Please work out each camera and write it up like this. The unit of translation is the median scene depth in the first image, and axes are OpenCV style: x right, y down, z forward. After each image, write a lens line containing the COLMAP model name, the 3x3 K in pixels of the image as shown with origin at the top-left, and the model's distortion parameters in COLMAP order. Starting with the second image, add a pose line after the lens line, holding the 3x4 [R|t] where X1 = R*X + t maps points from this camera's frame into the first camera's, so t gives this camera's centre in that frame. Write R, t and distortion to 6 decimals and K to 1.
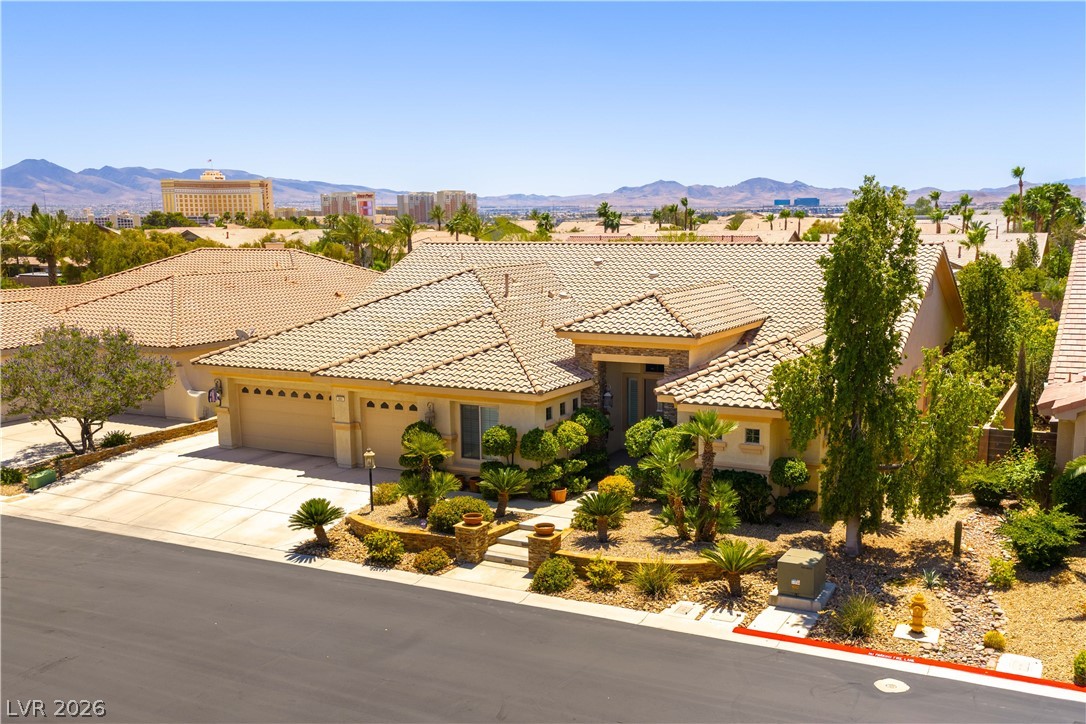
lens RADIAL K [[954.6, 0, 543.0], [0, 954.6, 362.0], [0, 0, 1]] dist [0.015223, 0.002054]
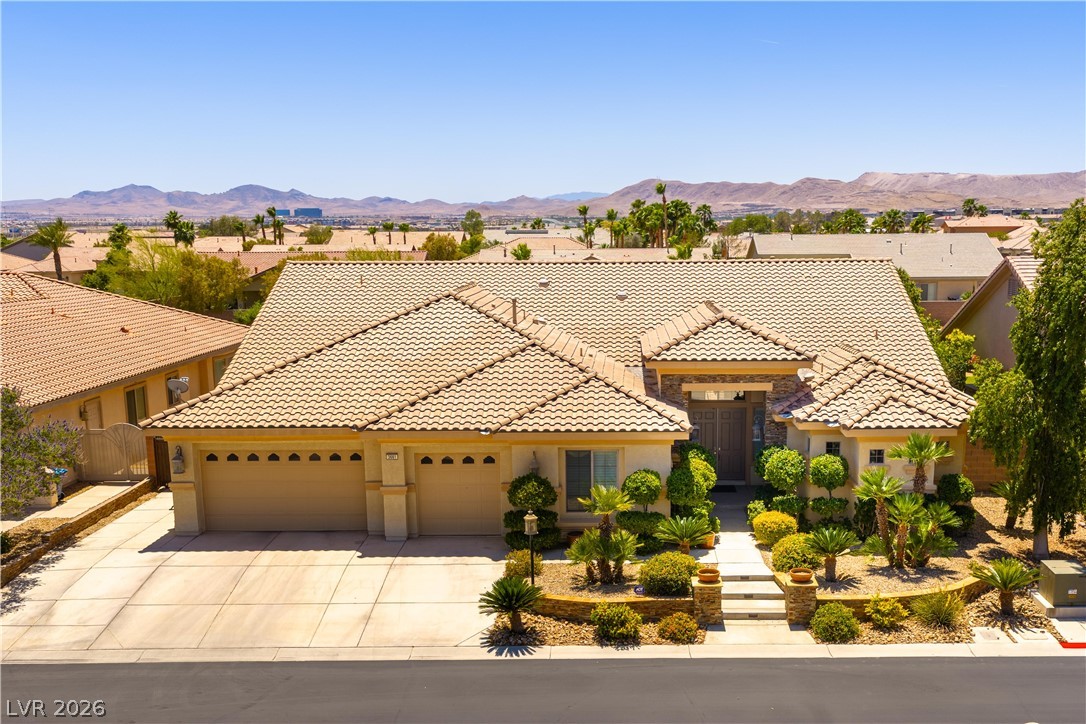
lens RADIAL K [[1037.7, 0, 604.2], [0, 1037.7, 406.6], [0, 0, 1]] dist [0.015446, 0.005734]
pose [[0.910830, -0.065905, 0.407486, -0.472307], [0.058828, 0.997821, 0.029890, -0.023523], [-0.408568, -0.003253, 0.912722, 0.136029]]
